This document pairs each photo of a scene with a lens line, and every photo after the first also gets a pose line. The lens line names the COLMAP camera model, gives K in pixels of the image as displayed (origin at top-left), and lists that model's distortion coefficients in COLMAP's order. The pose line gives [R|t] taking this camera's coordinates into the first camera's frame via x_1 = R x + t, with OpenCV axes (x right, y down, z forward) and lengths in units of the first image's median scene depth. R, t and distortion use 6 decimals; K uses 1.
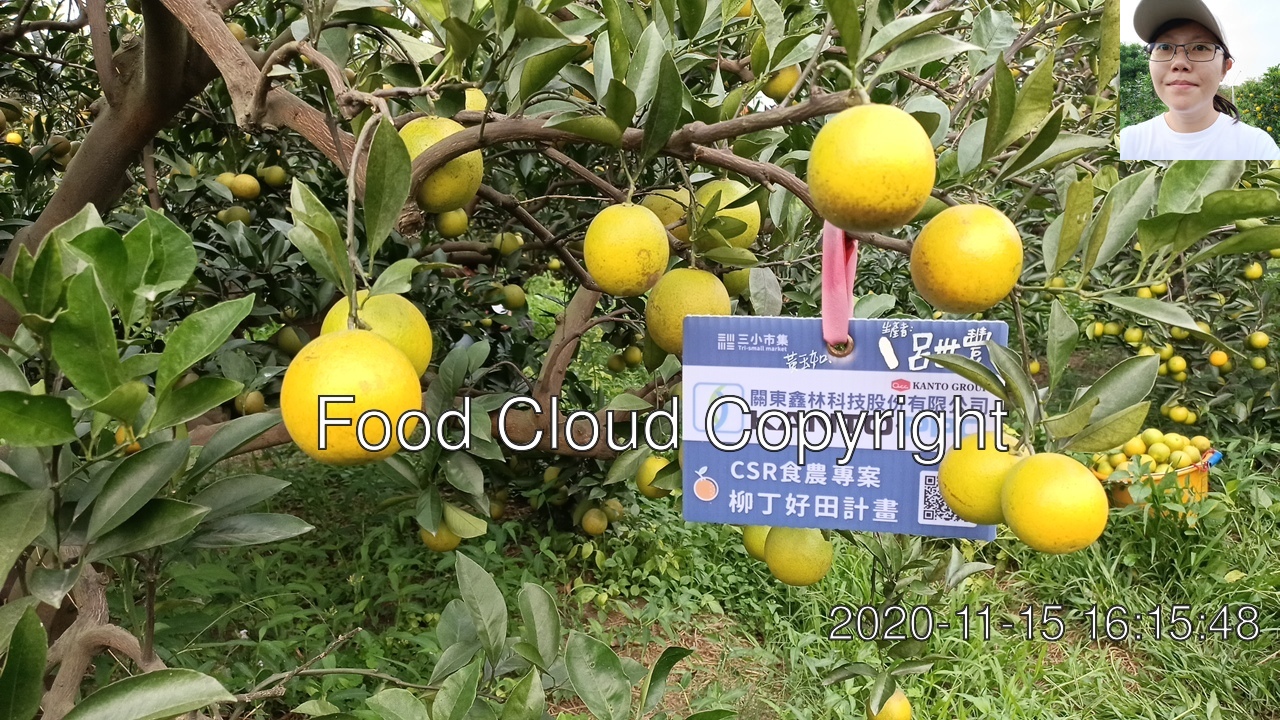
lens RADIAL K [[979.0, 0, 639.6], [0, 979.0, 348.9], [0, 0, 1]] dist [0.054556, -0.055038]
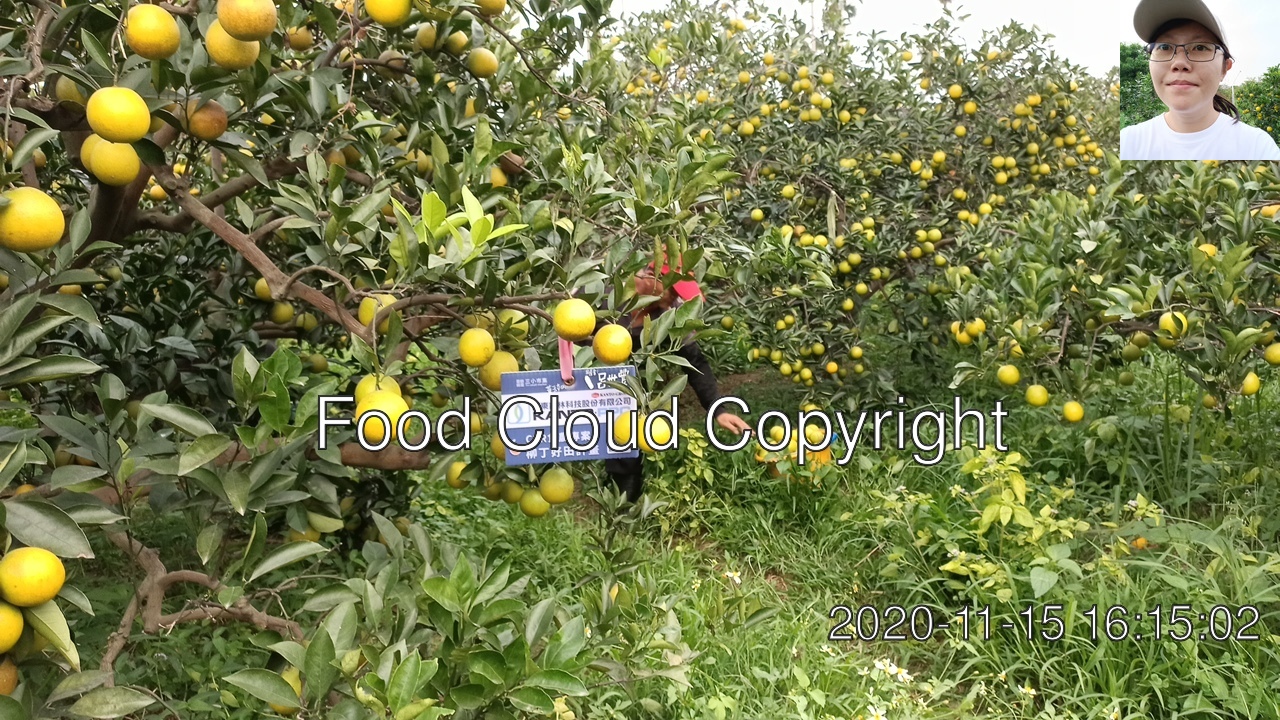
lens RADIAL K [[979.0, 0, 645.7], [0, 979.0, 364.0], [0, 0, 1]] dist [0.054556, -0.055038]
pose [[0.958127, -0.076165, 0.276029, -0.253325], [0.082927, 0.996472, -0.012890, 0.001934], [-0.274074, 0.035241, 0.961063, -1.251787]]
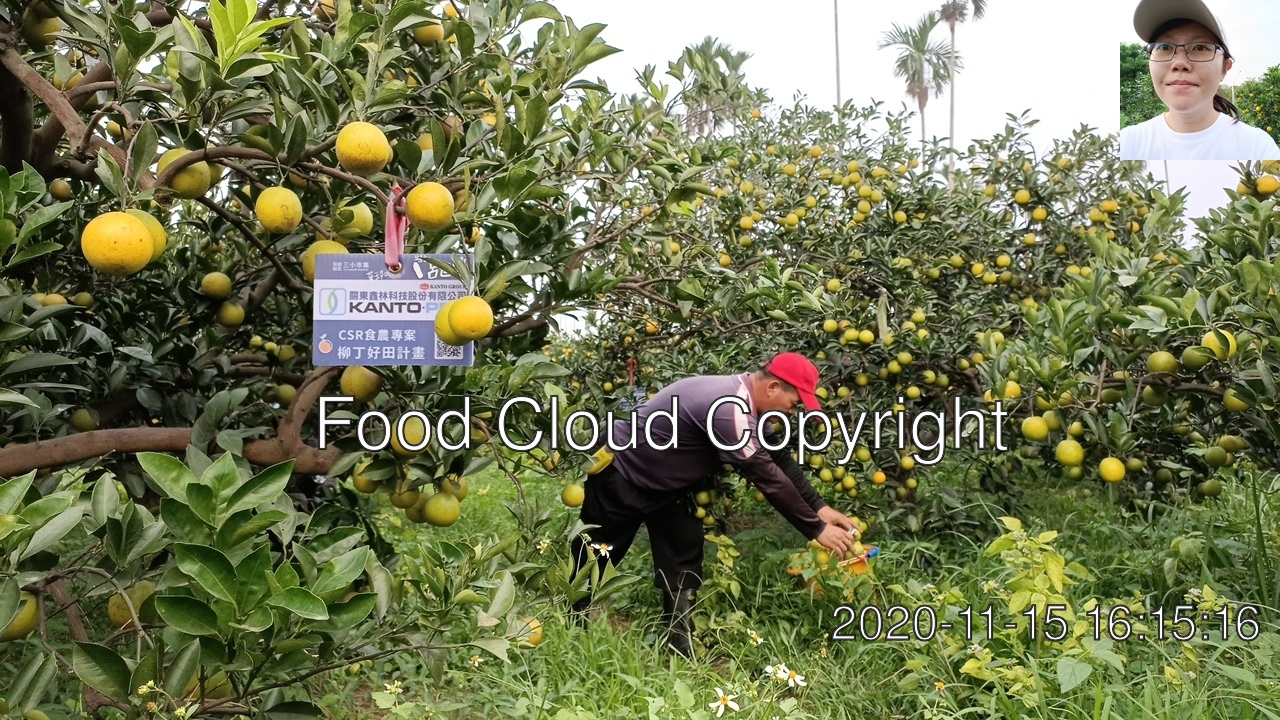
lens RADIAL K [[979.0, 0, 646.7], [0, 979.0, 358.8], [0, 0, 1]] dist [0.054556, -0.055038]
pose [[0.985890, 0.021692, 0.165985, 0.364407], [0.014244, 0.977101, -0.212298, 0.578963], [-0.166790, 0.211666, 0.963005, -0.911237]]
